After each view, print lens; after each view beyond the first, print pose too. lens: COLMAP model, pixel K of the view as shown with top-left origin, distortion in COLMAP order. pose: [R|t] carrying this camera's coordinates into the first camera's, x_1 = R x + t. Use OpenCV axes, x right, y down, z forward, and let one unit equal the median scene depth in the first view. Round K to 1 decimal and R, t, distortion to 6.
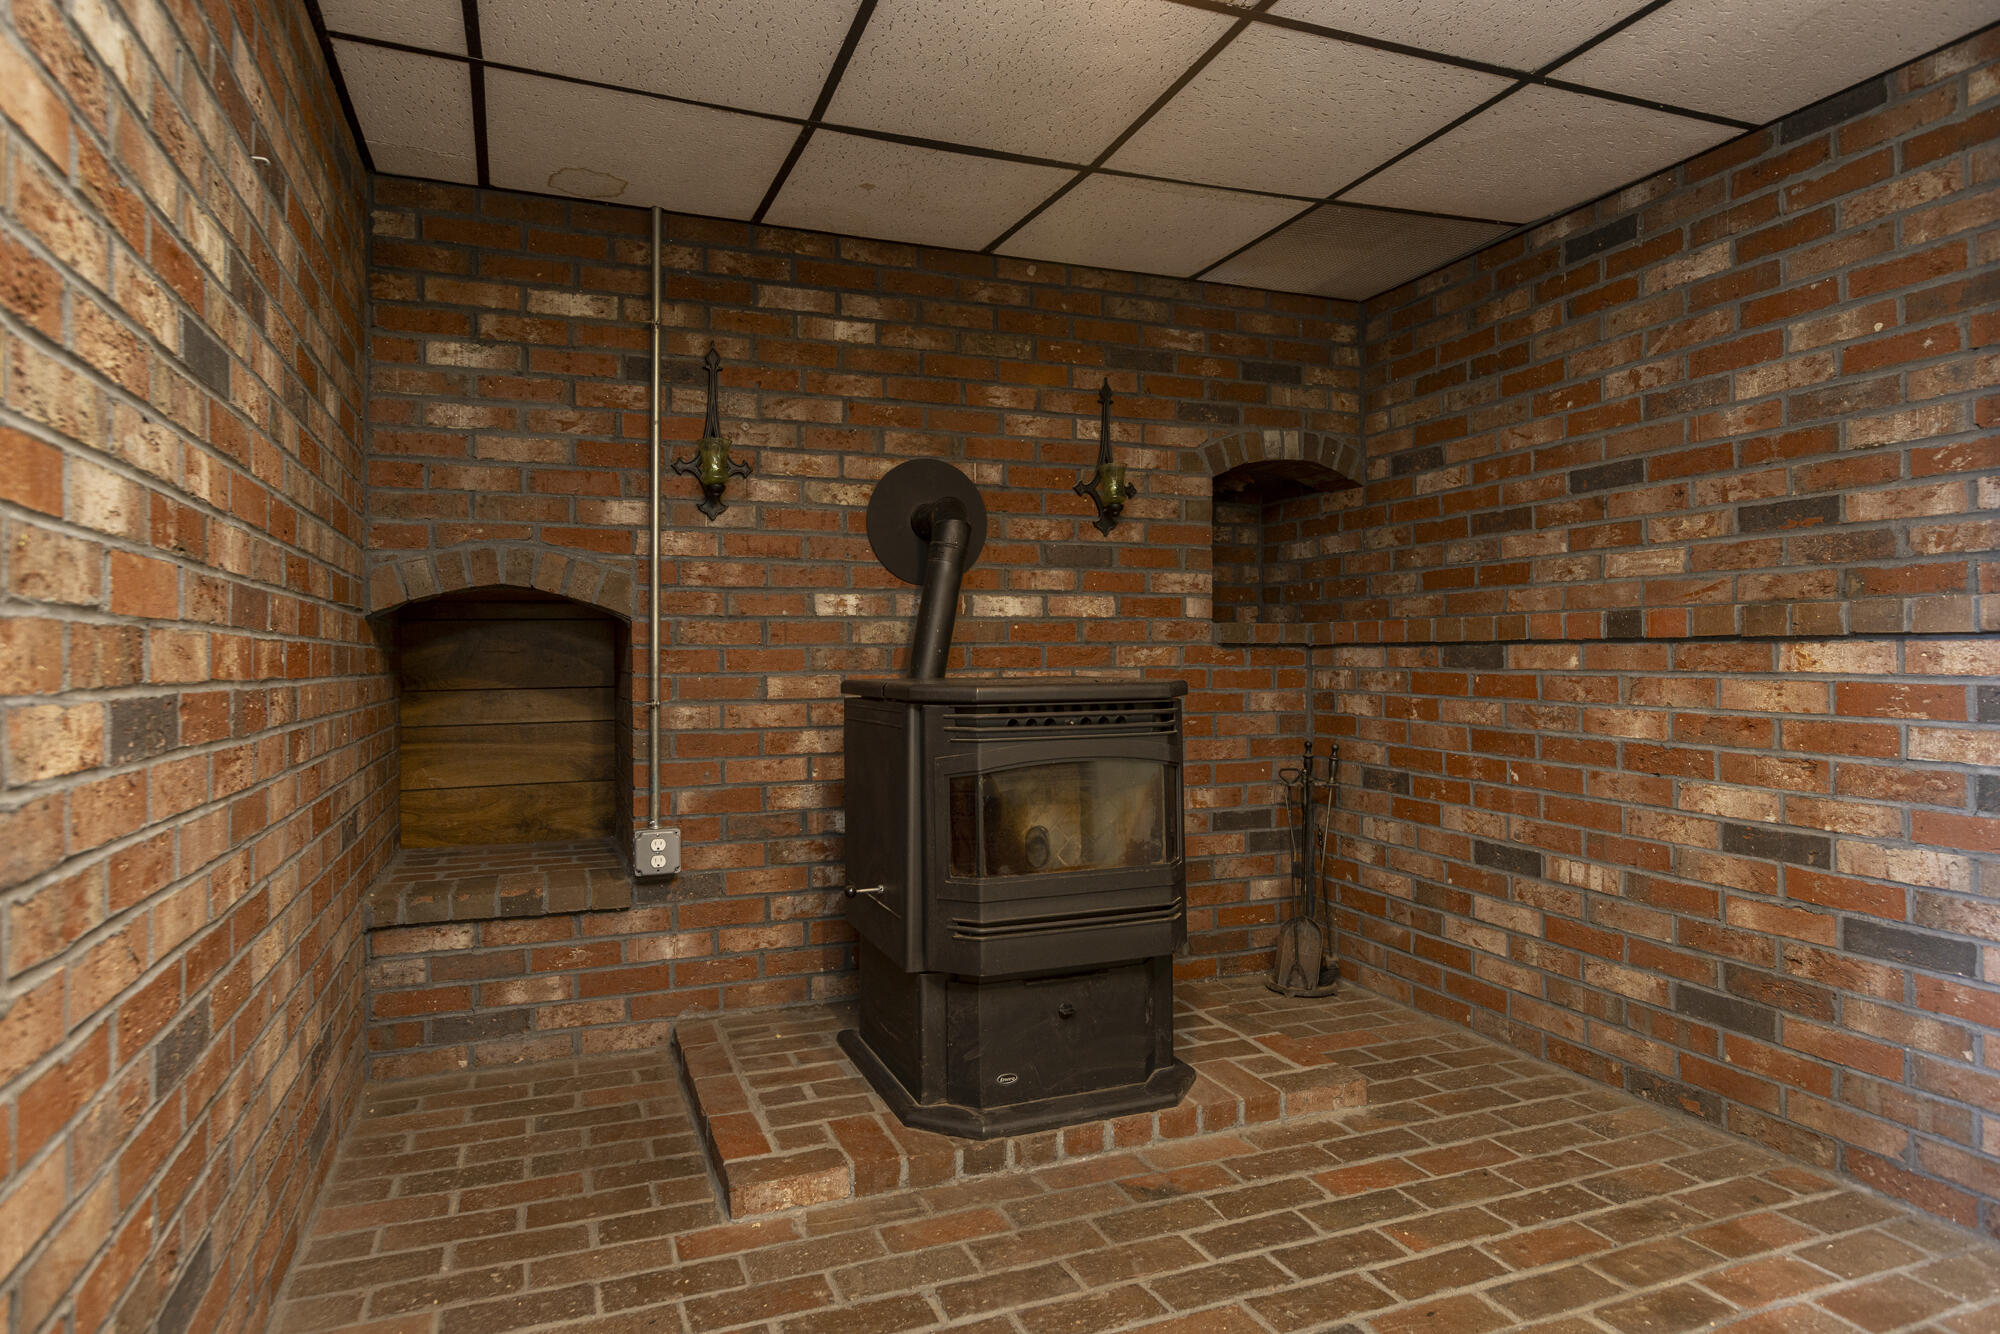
lens RADIAL K [[1206.6, 0, 1009.1], [0, 1206.6, 662.6], [0, 0, 1]] dist [-0.009681, -0.001334]
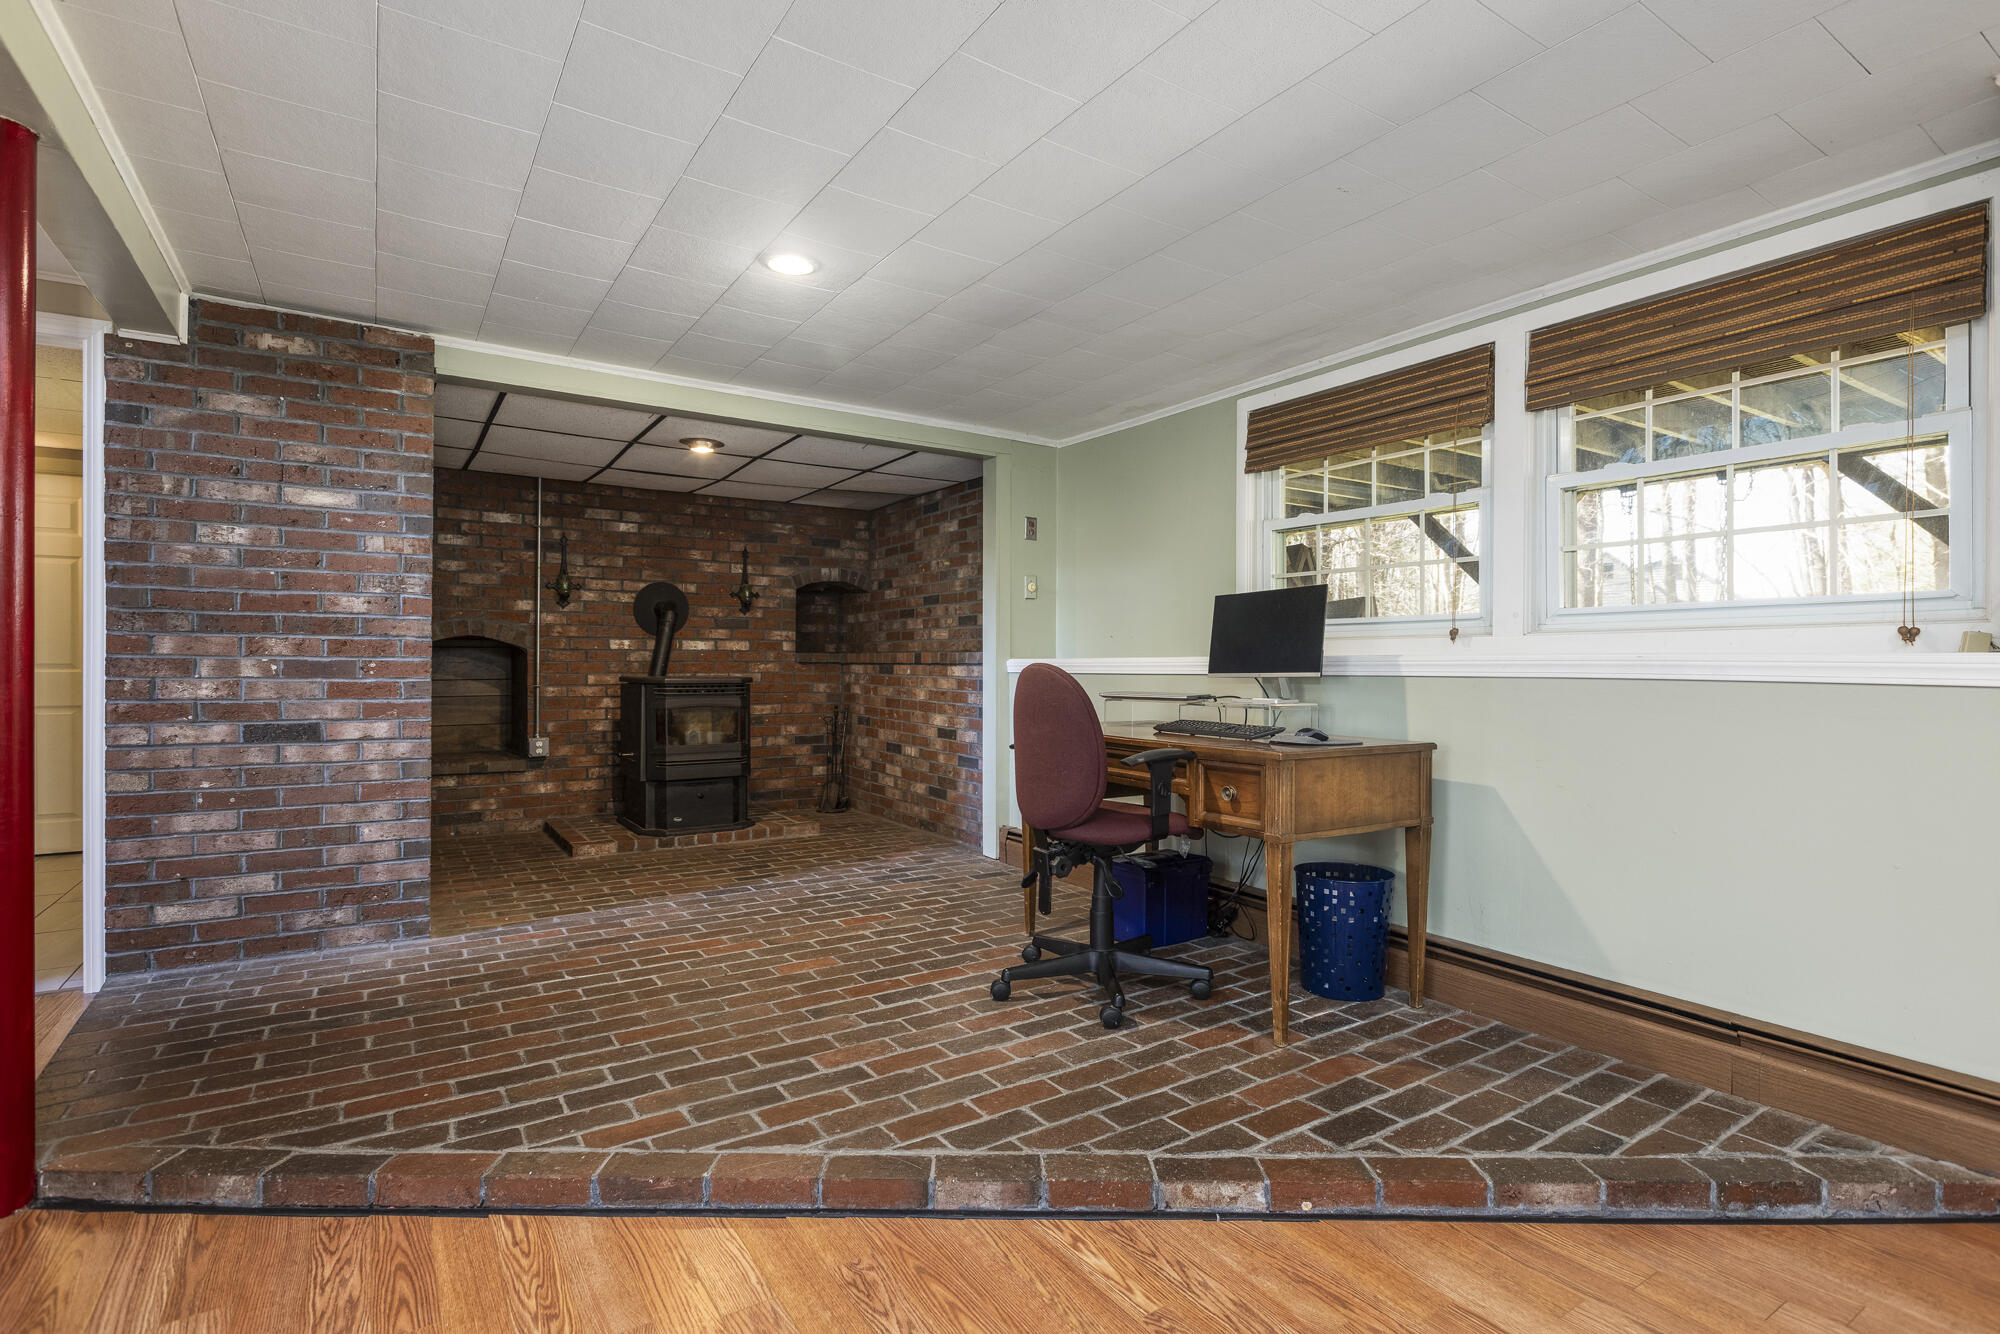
lens RADIAL K [[956.6, 0, 984.8], [0, 956.6, 673.1], [0, 0, 1]] dist [0.003477, 0.000532]
pose [[0.981097, 0.008106, 0.193349, 0.200306], [-0.008969, 0.999953, 0.003589, -0.005471], [-0.193311, -0.005255, 0.981124, -0.991512]]
